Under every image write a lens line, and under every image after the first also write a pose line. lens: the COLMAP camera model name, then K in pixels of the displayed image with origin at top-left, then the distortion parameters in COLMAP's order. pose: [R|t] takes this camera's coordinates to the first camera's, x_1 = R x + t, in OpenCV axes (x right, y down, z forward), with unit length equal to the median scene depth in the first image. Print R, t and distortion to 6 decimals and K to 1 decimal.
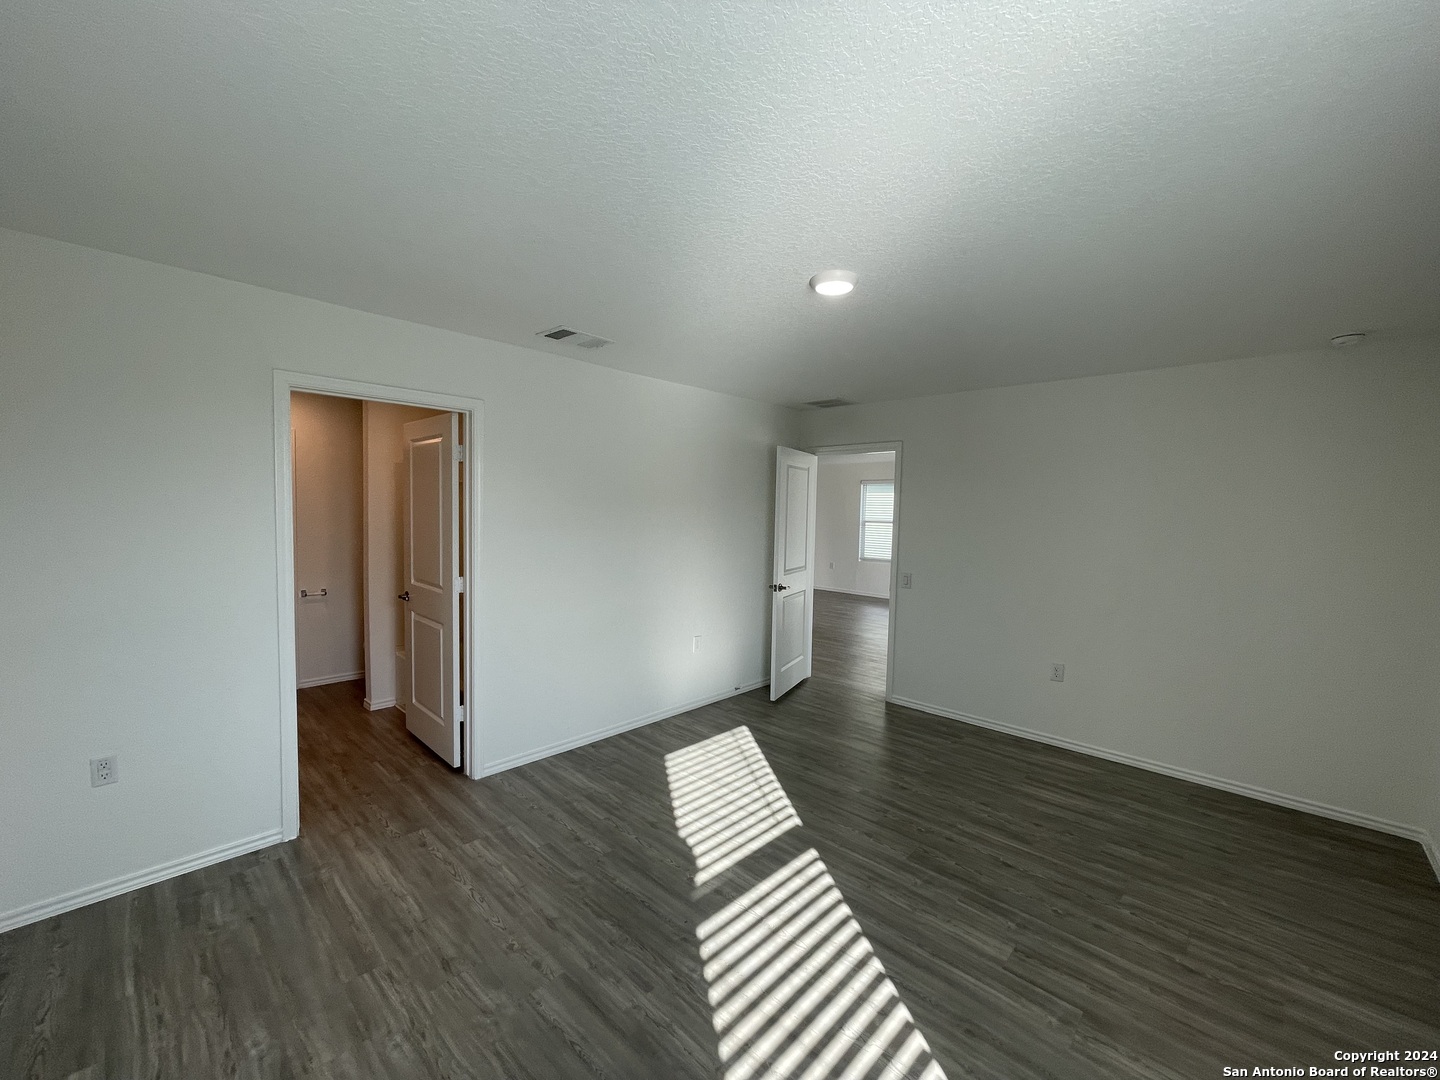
lens RADIAL K [[580.2, 0, 718.4], [0, 580.2, 544.6], [0, 0, 1]] dist [-0.001566, -0.000518]
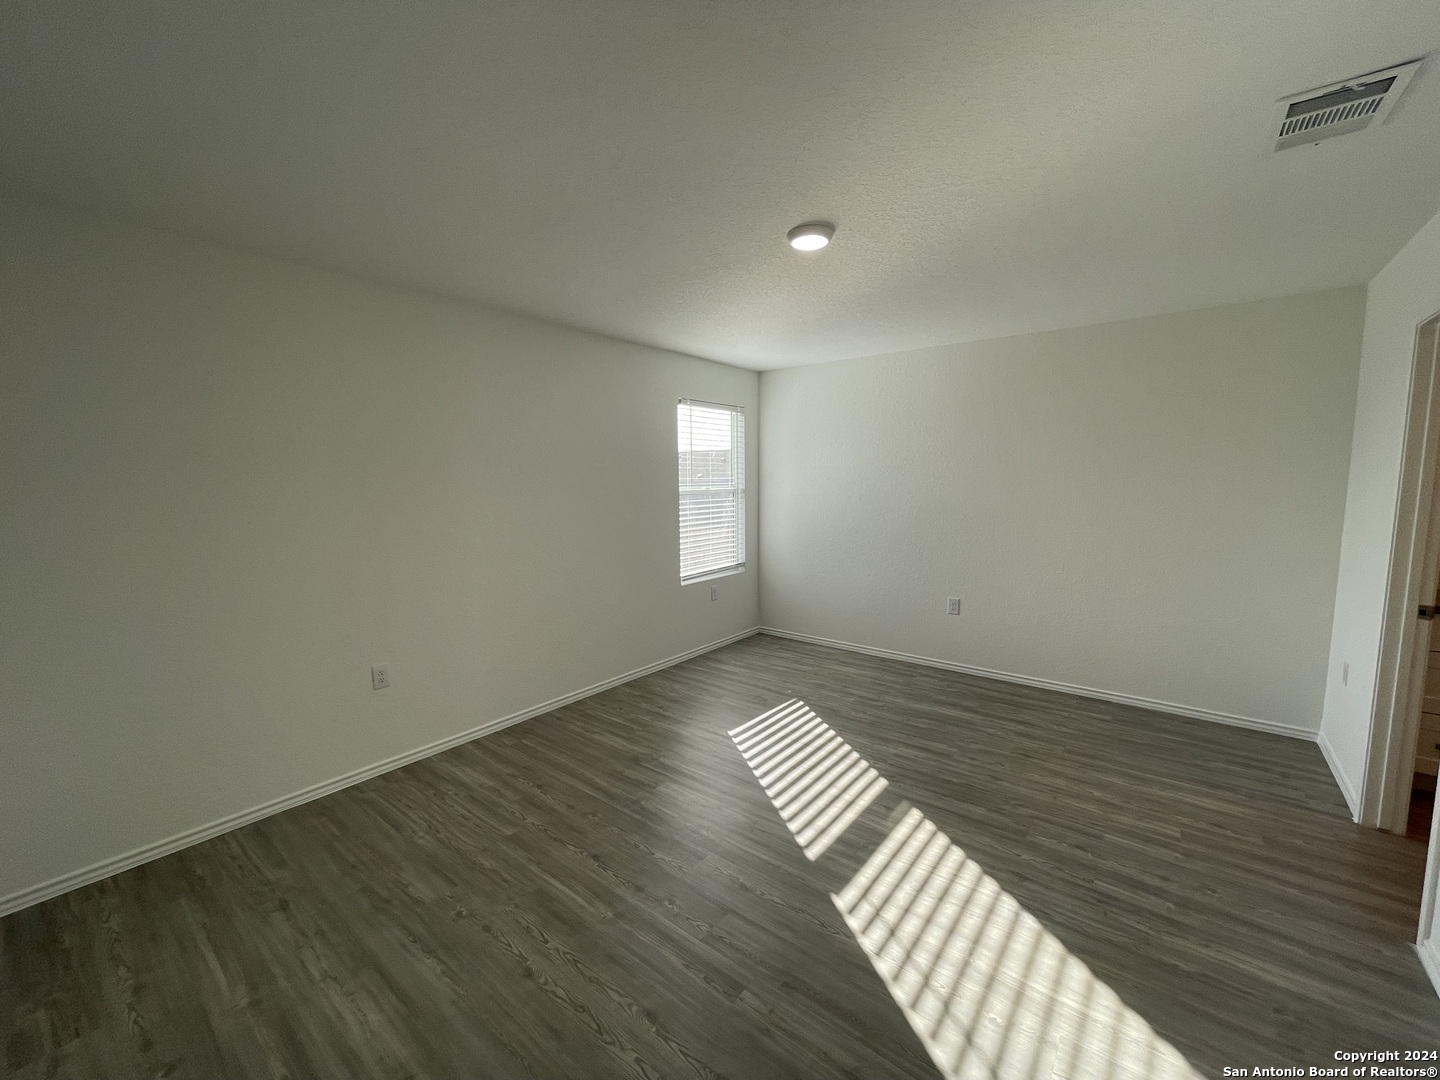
lens RADIAL K [[580.2, 0, 716.0], [0, 580.2, 539.9], [0, 0, 1]] dist [-0.001566, -0.000518]
pose [[-0.996210, -0.003075, -0.086921, 0.396738], [-0.018058, 0.984911, 0.172116, -0.088750], [0.085081, 0.173034, -0.981234, 1.825987]]
